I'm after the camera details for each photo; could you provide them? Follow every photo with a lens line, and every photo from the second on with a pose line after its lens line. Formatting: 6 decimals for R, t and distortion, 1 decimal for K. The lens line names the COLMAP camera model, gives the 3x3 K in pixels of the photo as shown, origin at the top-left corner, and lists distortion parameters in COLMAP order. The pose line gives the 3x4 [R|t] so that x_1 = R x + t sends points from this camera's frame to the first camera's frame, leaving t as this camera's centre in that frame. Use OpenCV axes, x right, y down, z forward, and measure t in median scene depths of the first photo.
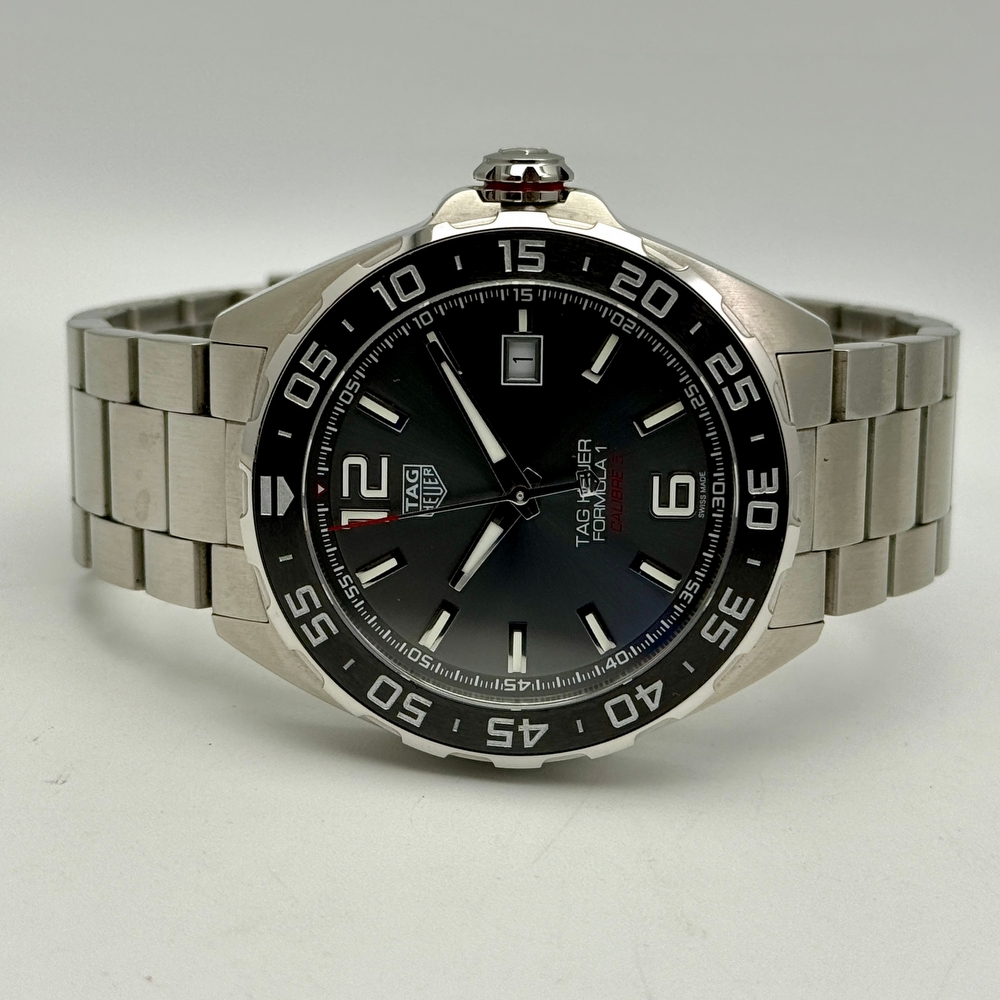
lens RADIAL K [[2606.7, 0, 510.2], [0, 2606.7, 434.0], [0, 0, 1]] dist [0.250794, 0.000000]
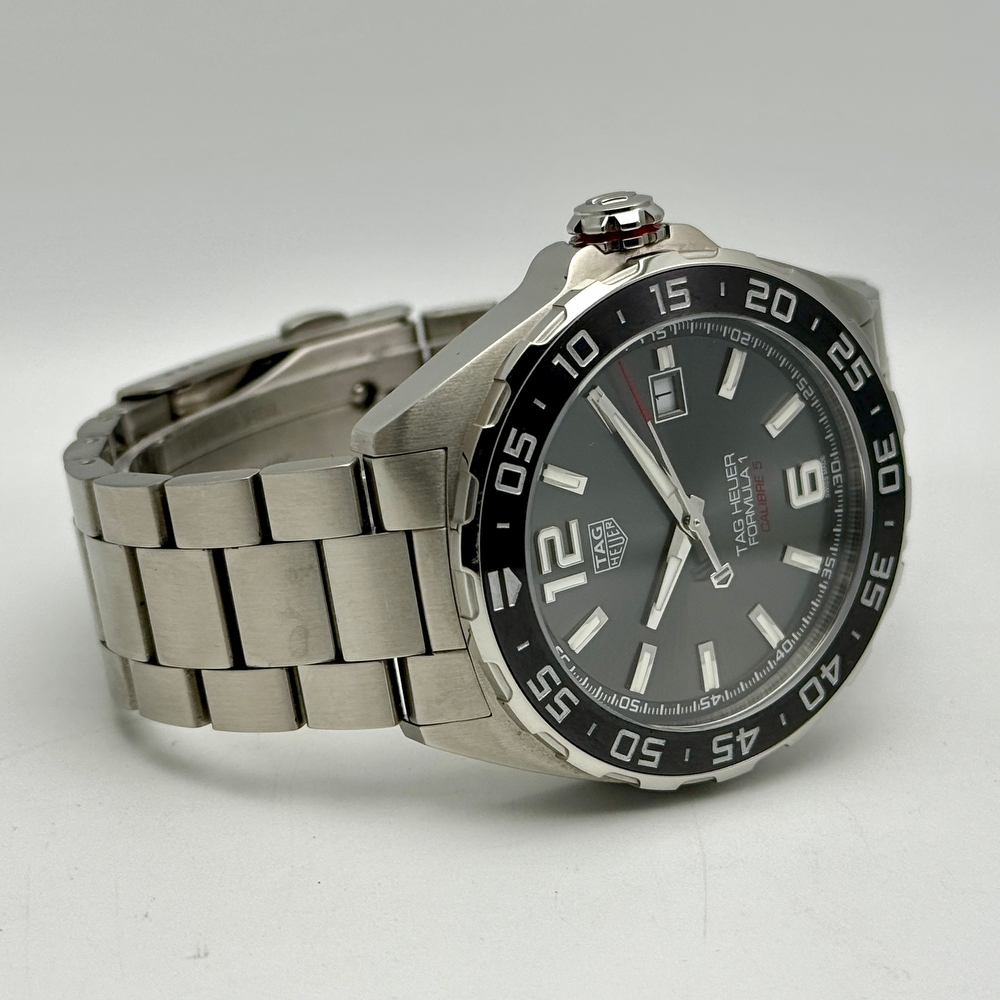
lens RADIAL K [[2606.7, 0, 438.6], [0, 2606.7, 467.7], [0, 0, 1]] dist [0.250794, 0.000000]
pose [[0.849832, -0.260096, 0.458405, -0.550068], [0.246807, 0.964884, 0.089917, -0.115265], [-0.465695, 0.036724, 0.884183, 0.129507]]
